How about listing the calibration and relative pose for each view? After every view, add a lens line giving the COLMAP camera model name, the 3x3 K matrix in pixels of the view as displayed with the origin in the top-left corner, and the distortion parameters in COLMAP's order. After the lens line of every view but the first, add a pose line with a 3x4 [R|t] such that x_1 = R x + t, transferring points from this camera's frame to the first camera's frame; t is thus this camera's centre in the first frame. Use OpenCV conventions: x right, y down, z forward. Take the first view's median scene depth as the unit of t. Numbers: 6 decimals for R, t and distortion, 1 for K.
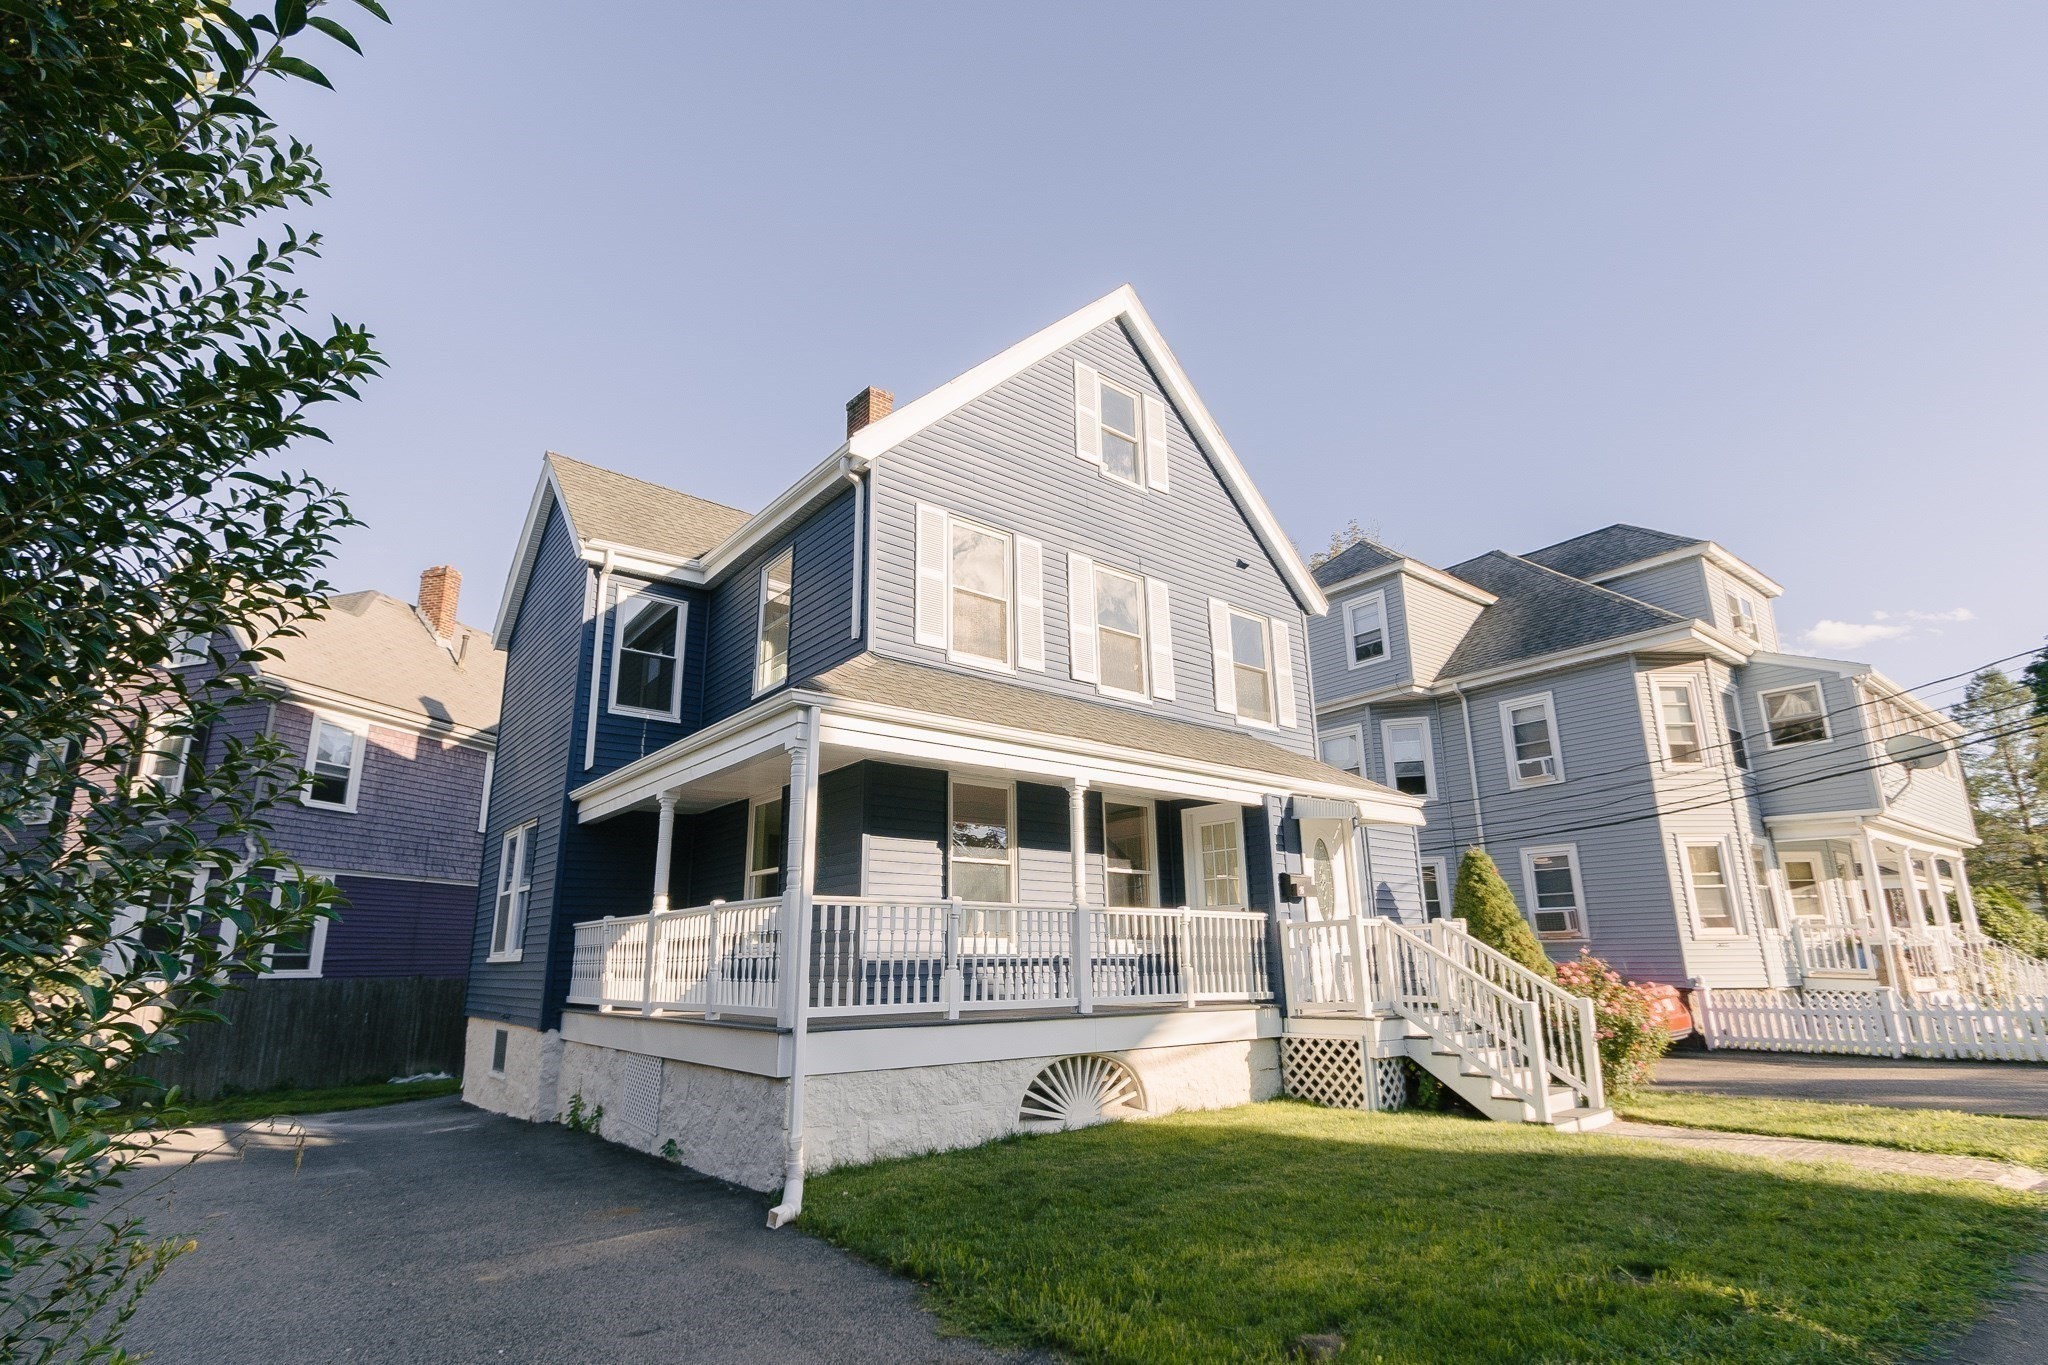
lens RADIAL K [[1018.5, 0, 1024.0], [0, 1018.5, 682.5], [0, 0, 1]] dist [0.000576, 0.000075]
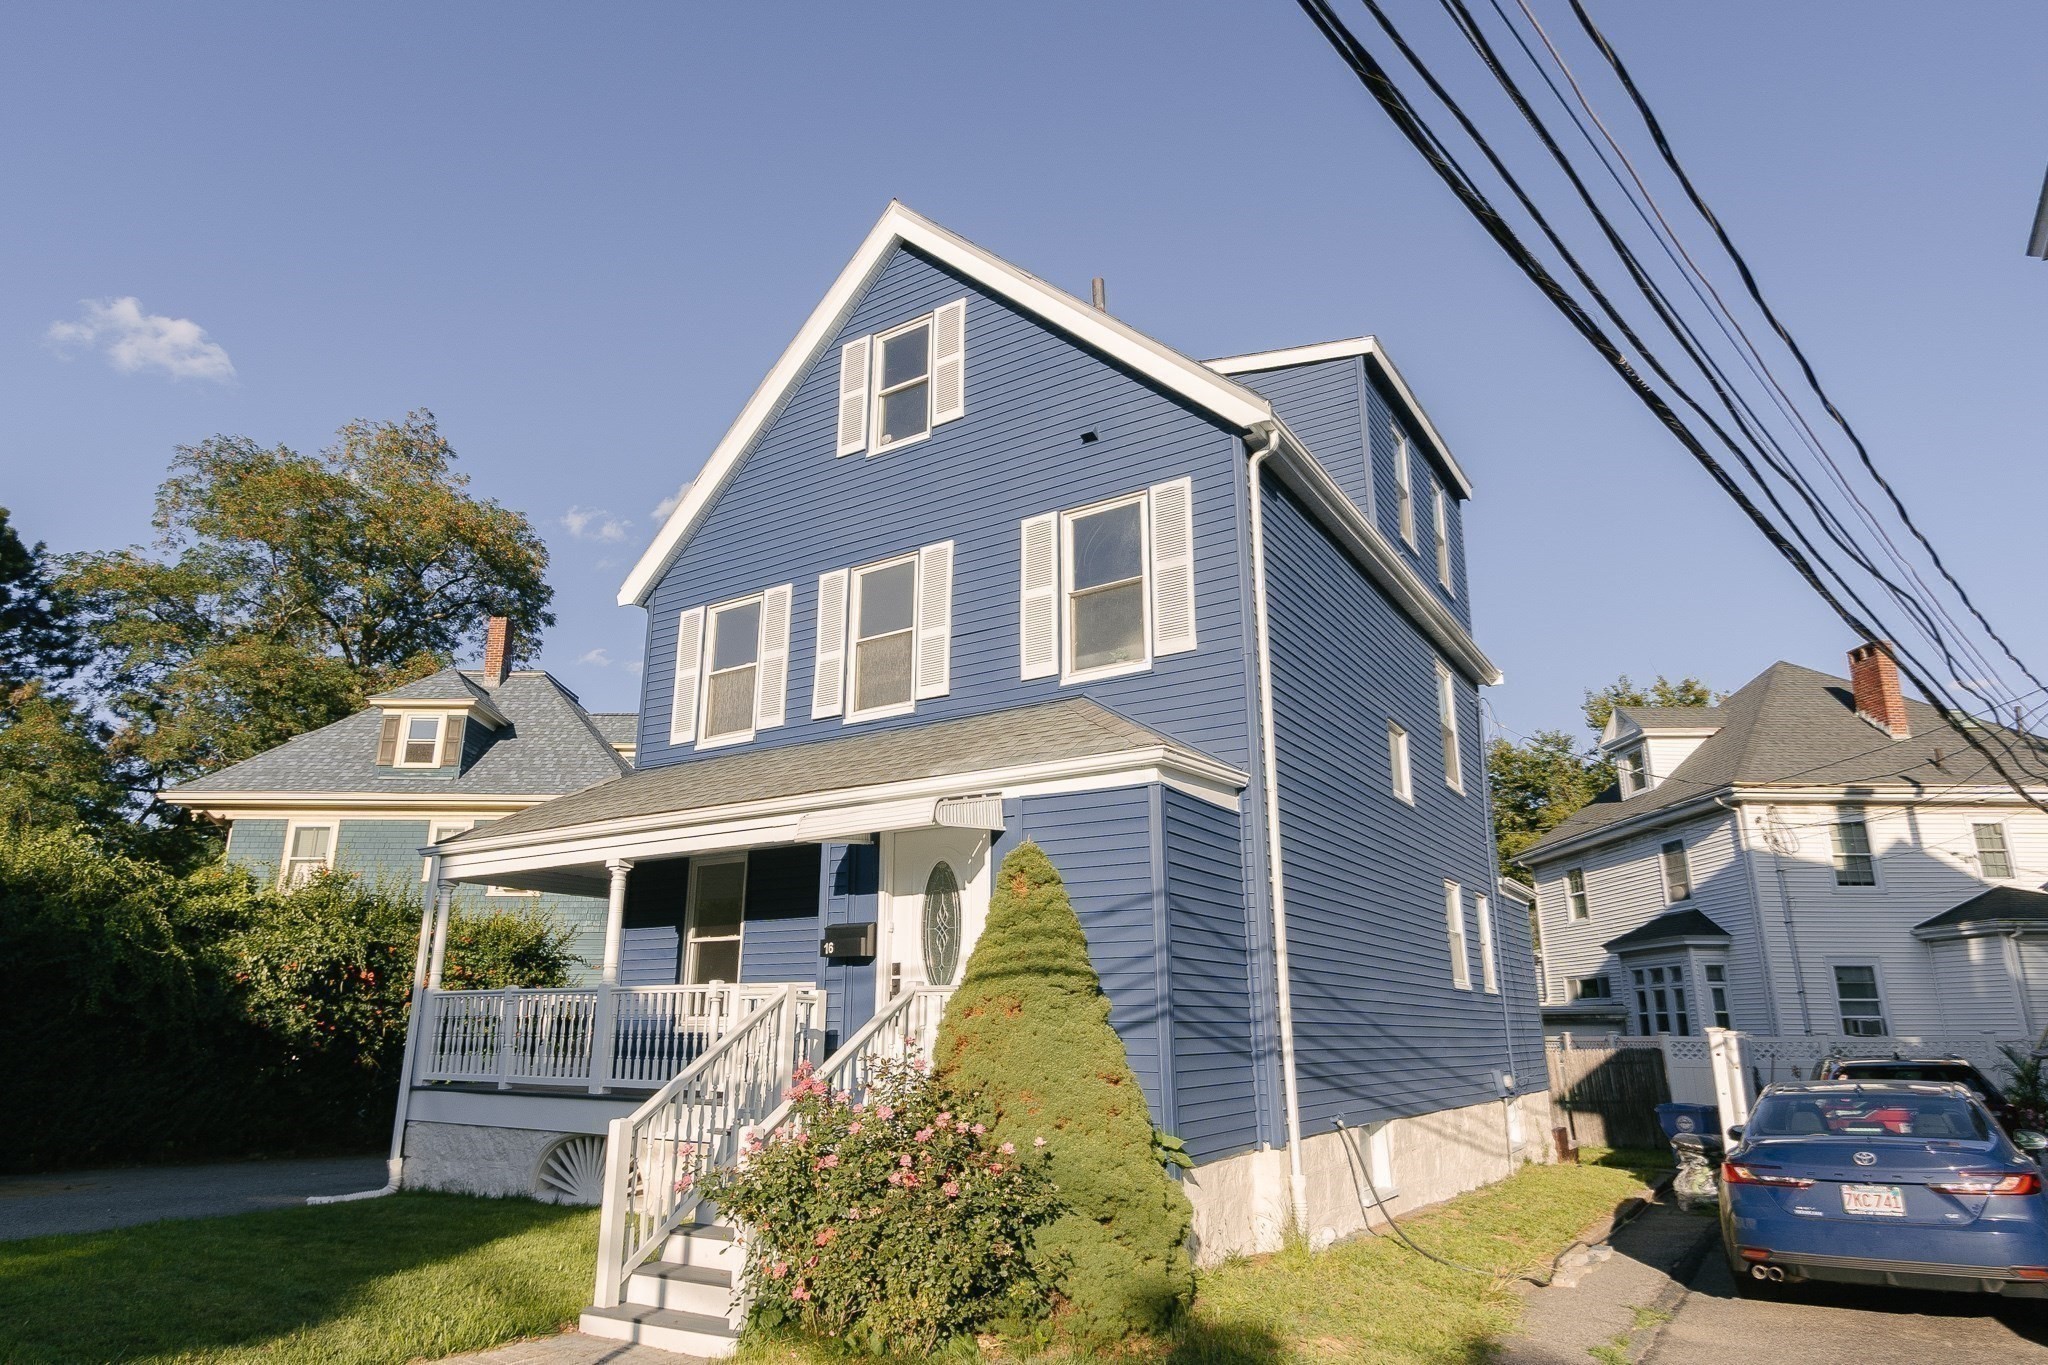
lens RADIAL K [[1178.7, 0, 1024.0], [0, 1178.7, 682.5], [0, 0, 1]] dist [-0.057452, -0.000615]
pose [[0.321833, -0.267478, -0.908229, 1.229478], [0.246347, 0.949882, -0.192451, 0.245661], [0.914186, -0.161803, 0.371595, 0.955630]]
